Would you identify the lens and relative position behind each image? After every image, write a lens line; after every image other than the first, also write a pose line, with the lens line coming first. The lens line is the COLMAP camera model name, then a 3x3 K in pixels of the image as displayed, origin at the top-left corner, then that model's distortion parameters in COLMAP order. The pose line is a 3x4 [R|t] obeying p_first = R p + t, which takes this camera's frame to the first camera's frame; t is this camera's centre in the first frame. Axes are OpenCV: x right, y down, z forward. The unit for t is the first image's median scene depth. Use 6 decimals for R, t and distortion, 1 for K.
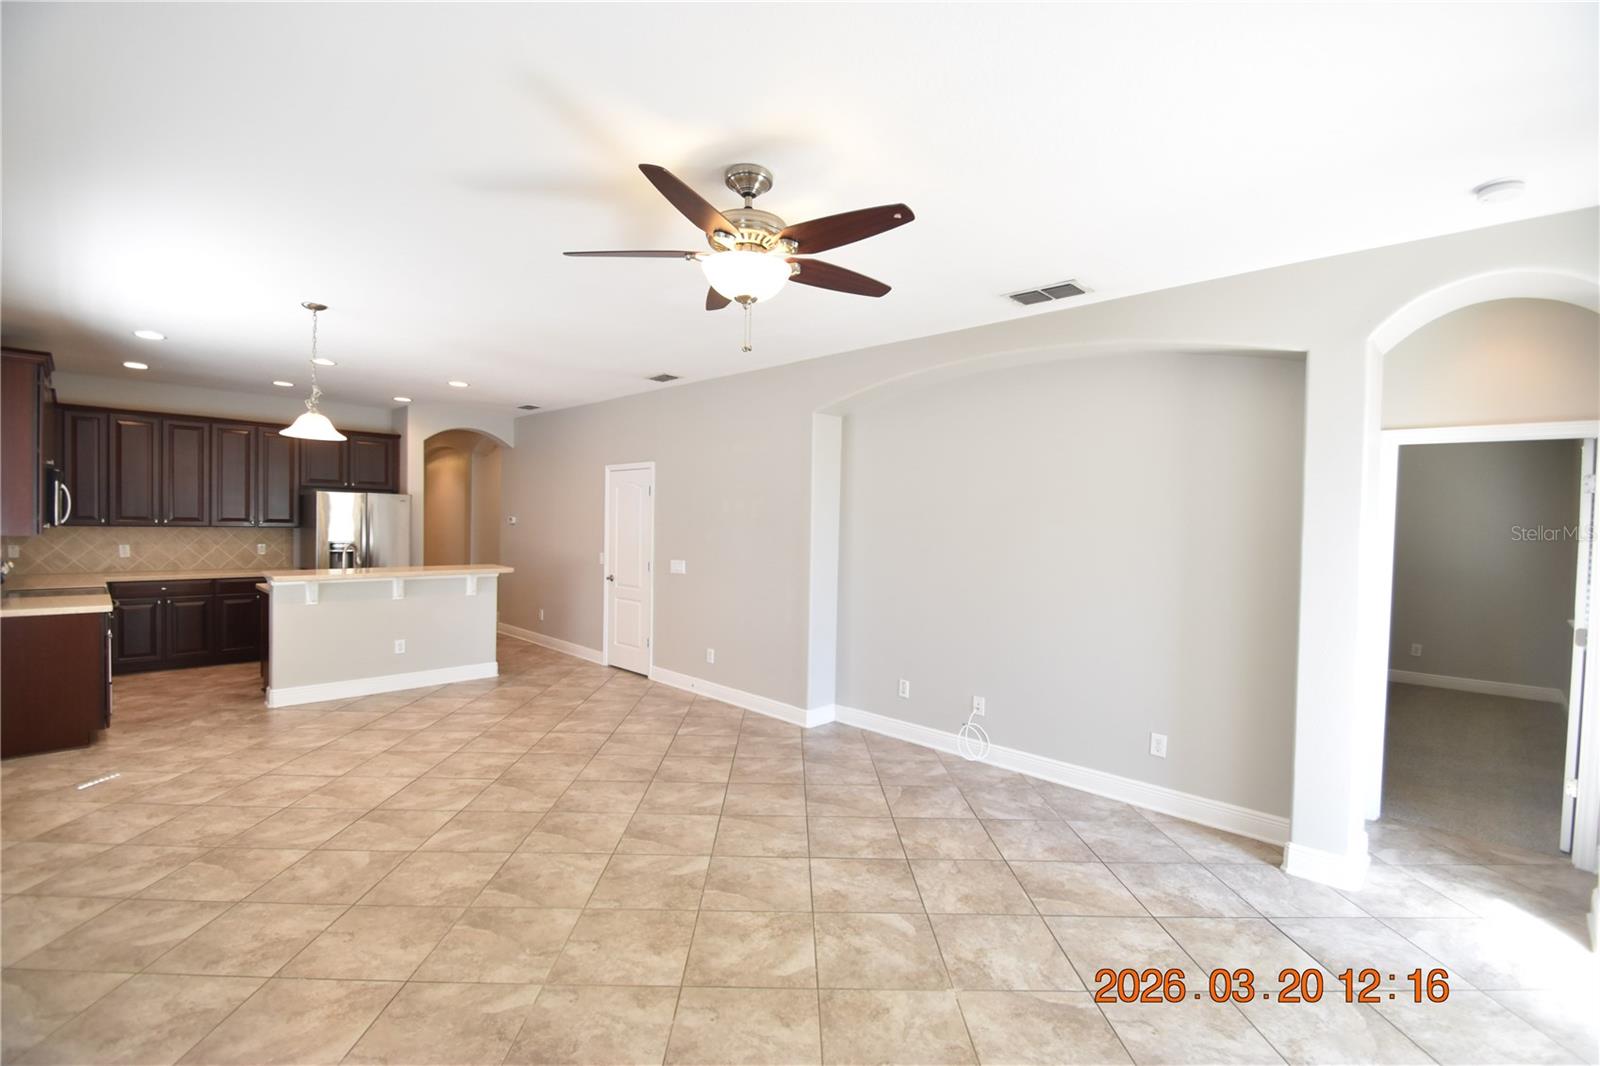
lens RADIAL K [[700.4, 0, 796.8], [0, 700.4, 540.4], [0, 0, 1]] dist [0.015686, -0.017456]
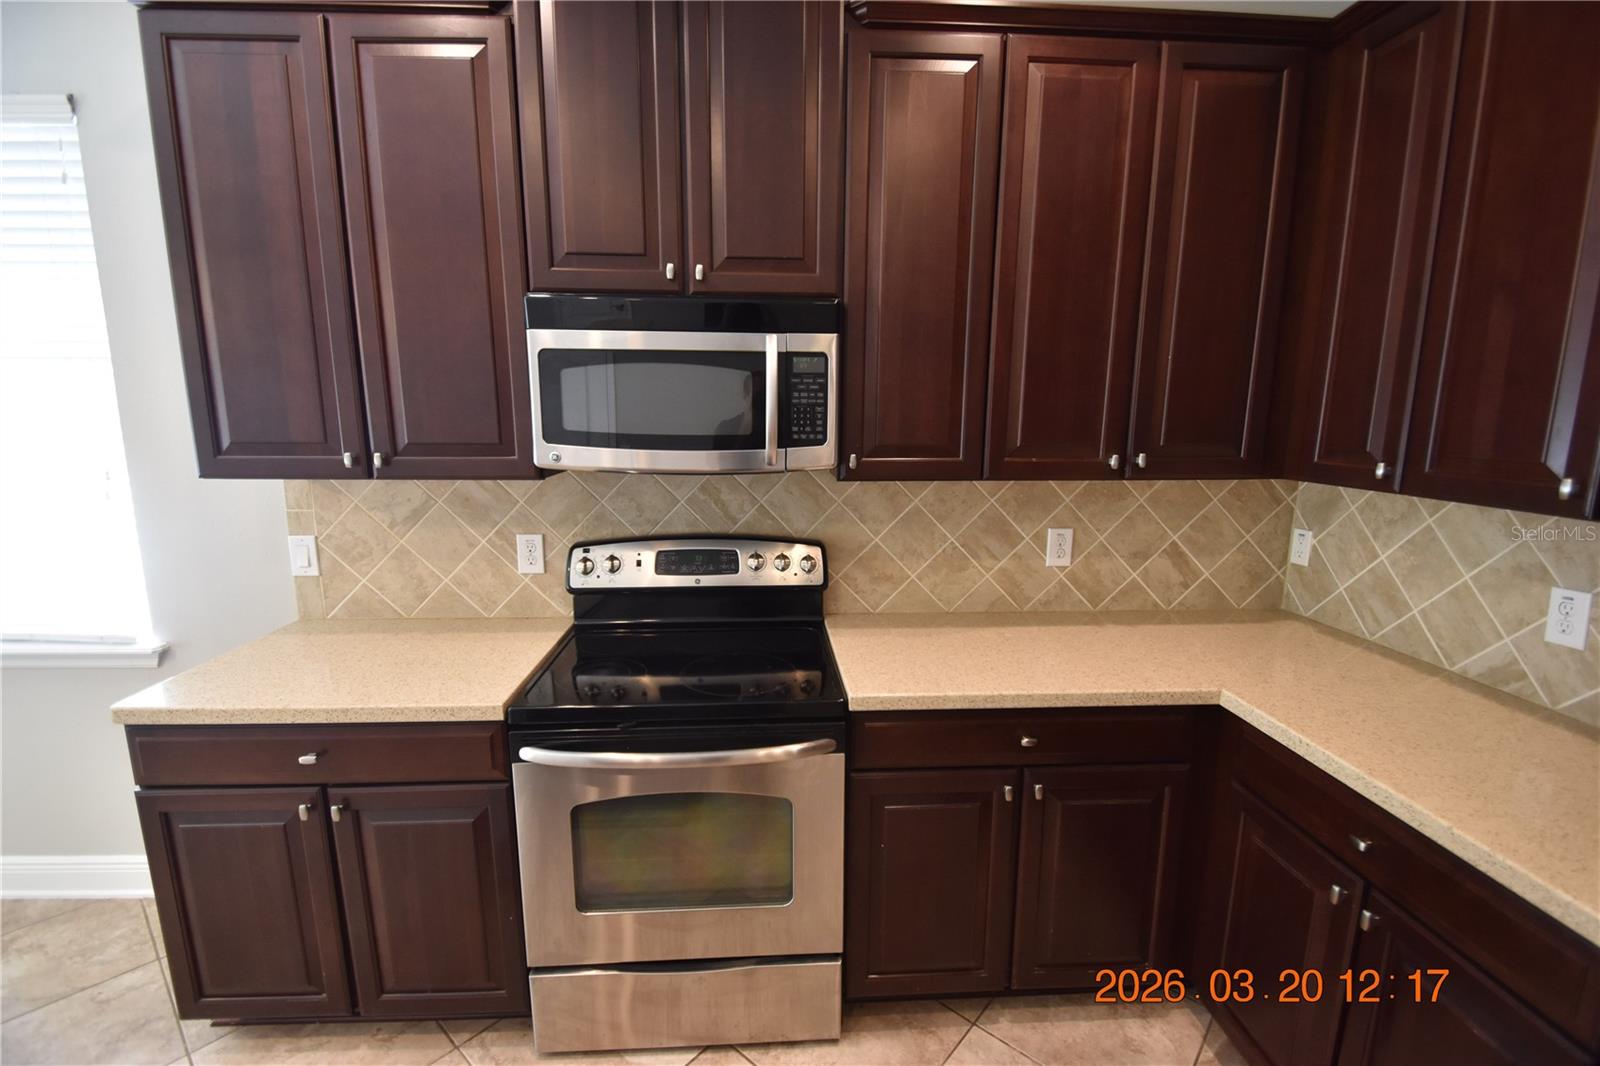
lens RADIAL K [[700.4, 0, 796.8], [0, 700.4, 540.4], [0, 0, 1]] dist [0.015686, -0.017456]
pose [[-0.673983, 0.107287, -0.730915, -0.852023], [-0.041490, 0.982339, 0.182450, -0.050157], [0.737581, 0.153294, -0.657628, 1.271317]]
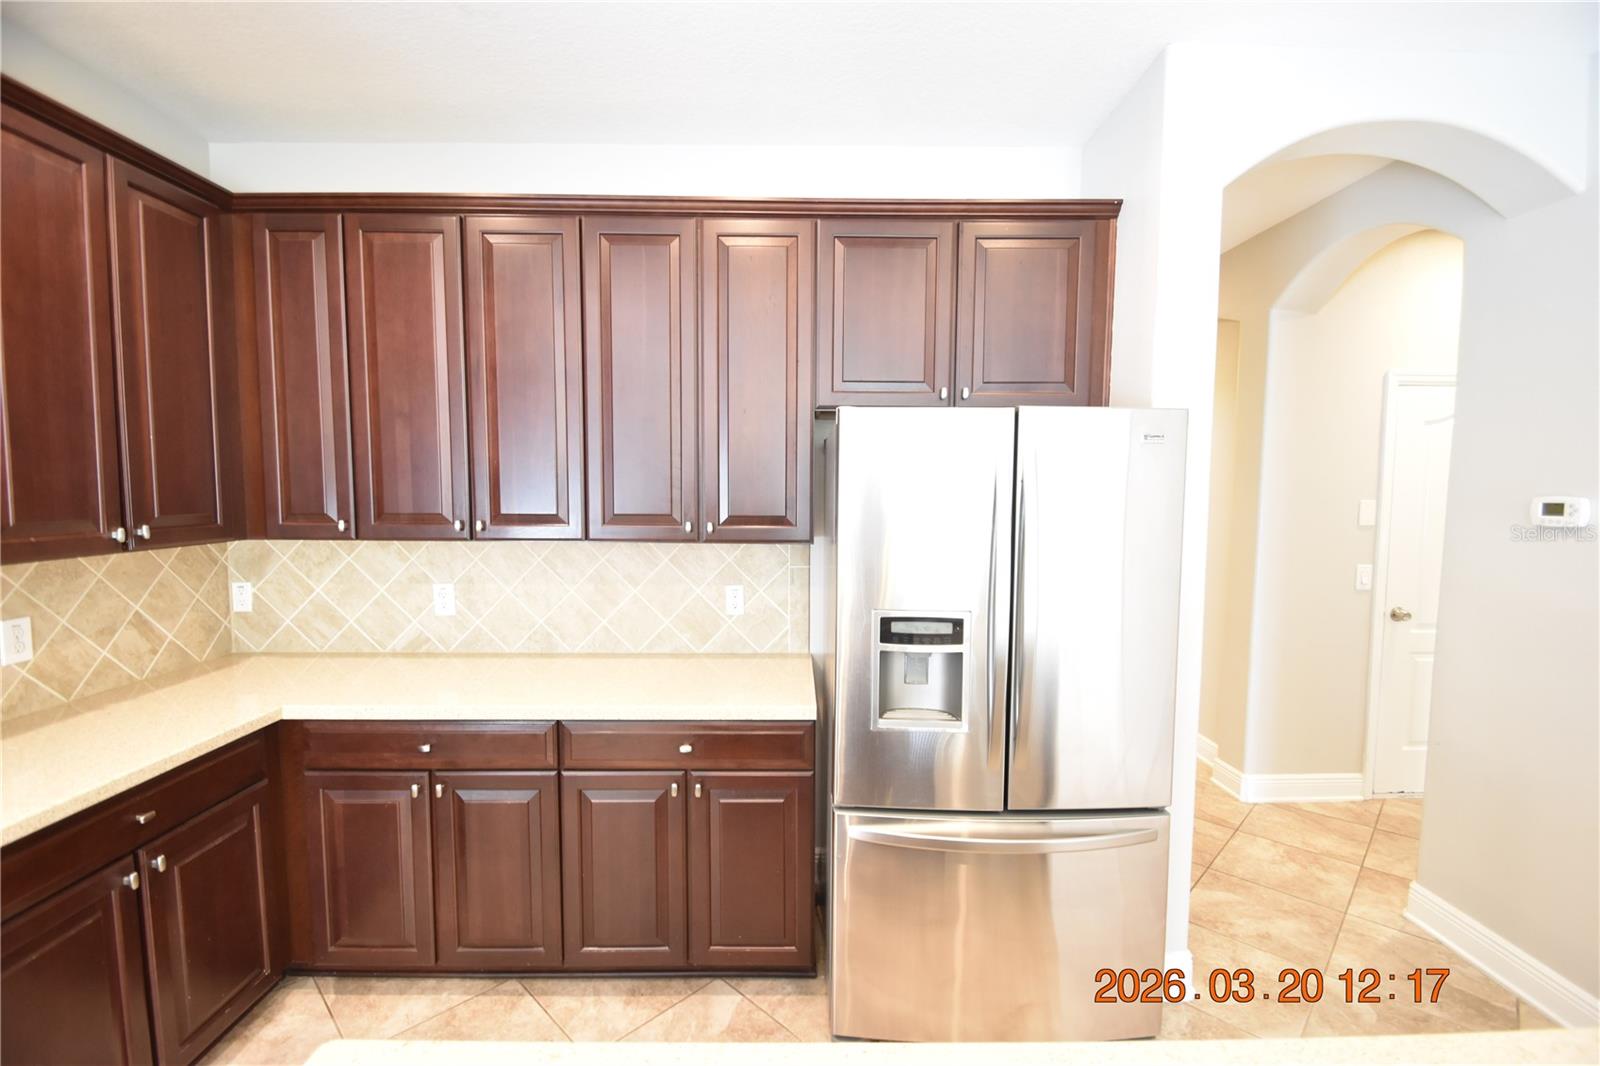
lens RADIAL K [[695.8, 0, 803.5], [0, 695.8, 535.3], [0, 0, 1]] dist [-0.002160, -0.000598]
pose [[0.703176, 0.032495, -0.710273, -0.727293], [-0.010590, 0.999323, 0.035235, -0.047604], [0.710937, -0.017255, 0.703044, 1.152931]]
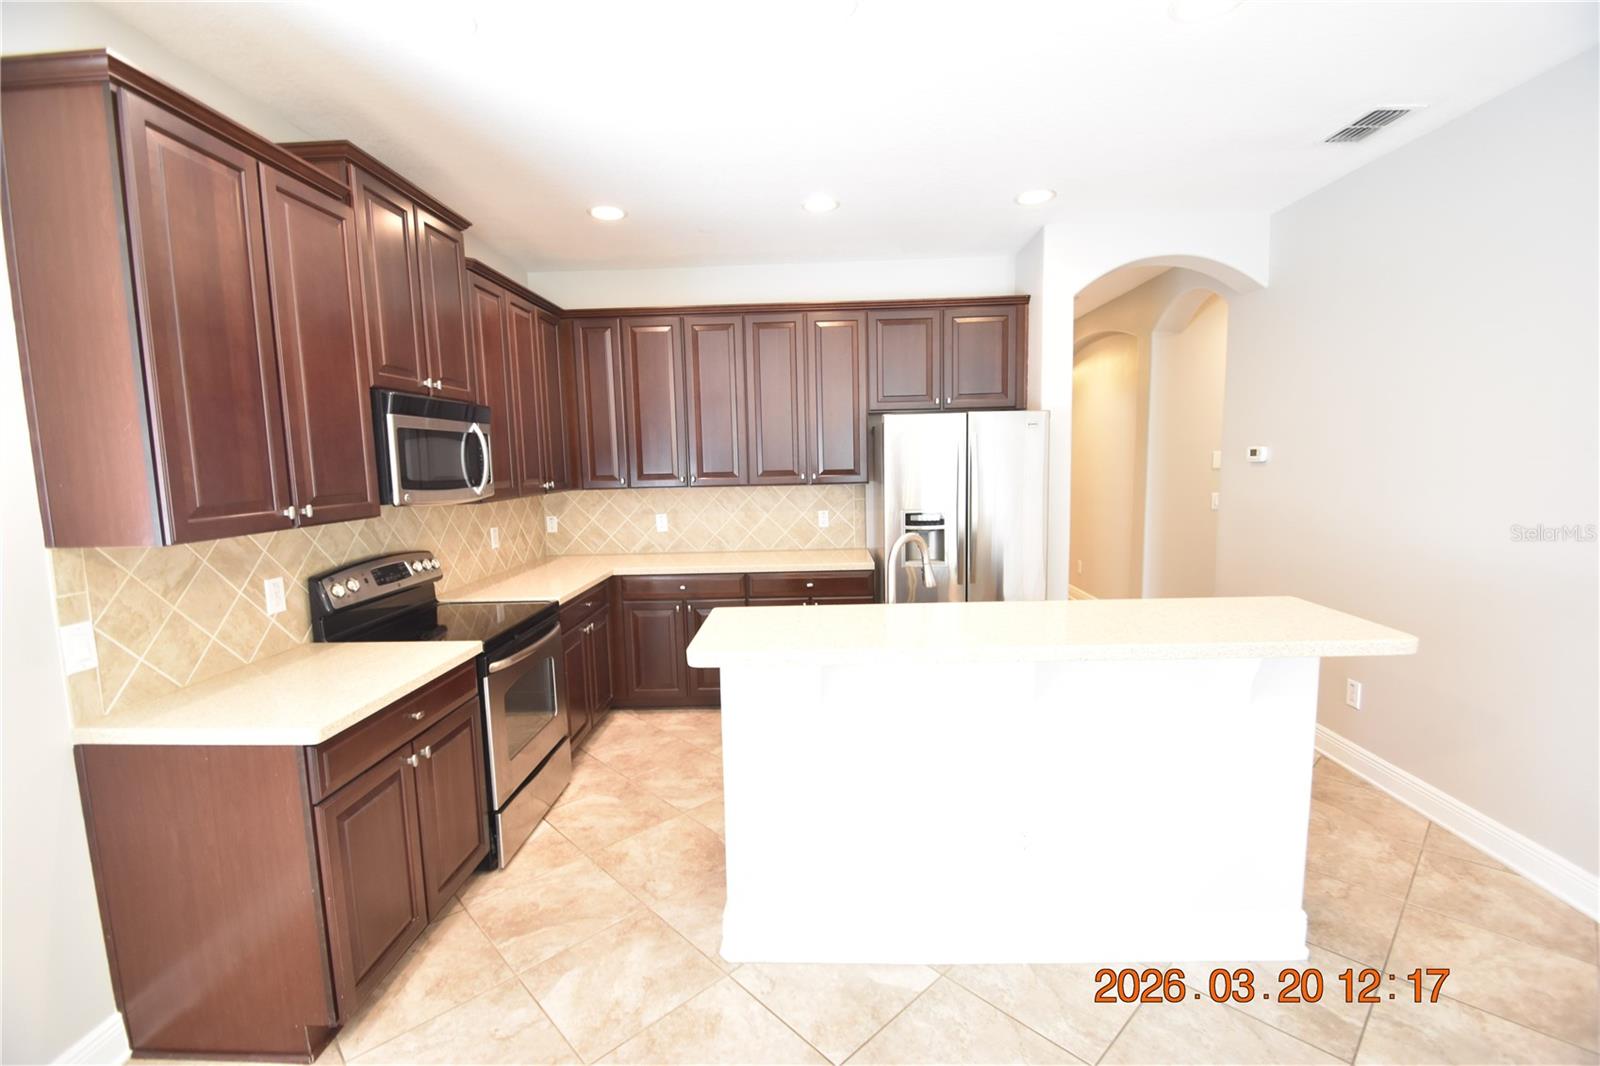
lens RADIAL K [[695.9, 0, 800.0], [0, 695.9, 533.0], [0, 0, 1]] dist [-0.031573, -0.000259]
pose [[0.675572, 0.039700, -0.736225, -0.477943], [0.019627, 0.997227, 0.071784, -0.028545], [0.737033, -0.062945, 0.672919, 0.842732]]
